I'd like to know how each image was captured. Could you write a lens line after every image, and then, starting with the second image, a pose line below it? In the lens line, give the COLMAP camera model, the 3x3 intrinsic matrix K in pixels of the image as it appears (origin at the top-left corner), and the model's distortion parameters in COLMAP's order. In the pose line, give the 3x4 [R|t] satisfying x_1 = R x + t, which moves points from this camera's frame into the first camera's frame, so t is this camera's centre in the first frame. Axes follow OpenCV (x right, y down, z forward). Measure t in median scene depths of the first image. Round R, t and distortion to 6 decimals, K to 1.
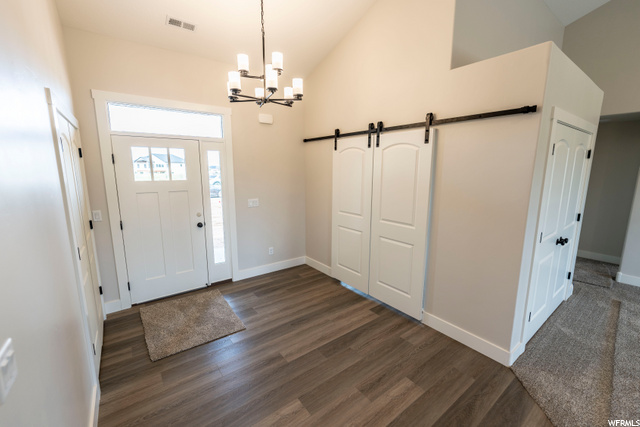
lens RADIAL K [[264.5, 0, 314.1], [0, 264.5, 218.4], [0, 0, 1]] dist [0.002749, -0.001586]
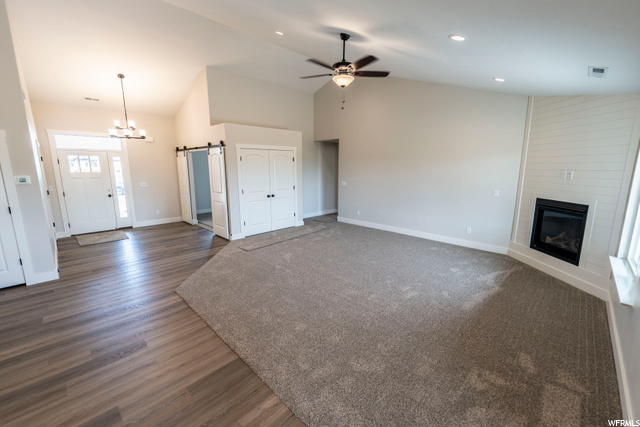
lens RADIAL K [[264.5, 0, 319.2], [0, 264.5, 216.1], [0, 0, 1]] dist [0.002749, -0.001586]
pose [[0.992372, -0.025802, 0.120545, 0.880678], [0.025015, 0.999655, 0.008035, 0.205016], [-0.120711, -0.004959, 0.992675, -1.142877]]
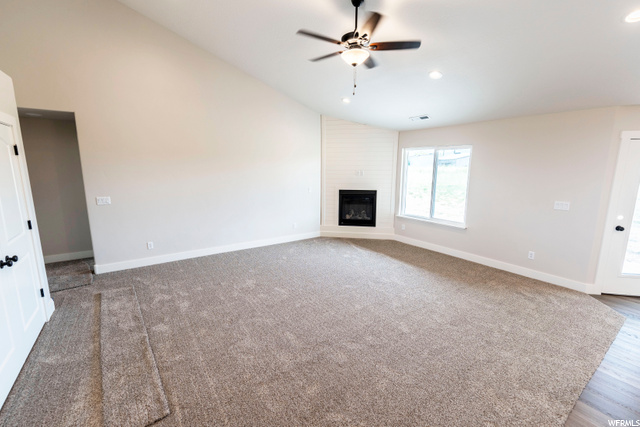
lens RADIAL K [[273.3, 0, 313.0], [0, 273.3, 214.8], [0, 0, 1]] dist [-0.010144, -0.000196]
pose [[0.057179, -0.175474, 0.982822, 0.202261], [0.176874, 0.970641, 0.163009, -0.015116], [-0.982571, 0.164515, 0.086537, 0.025163]]
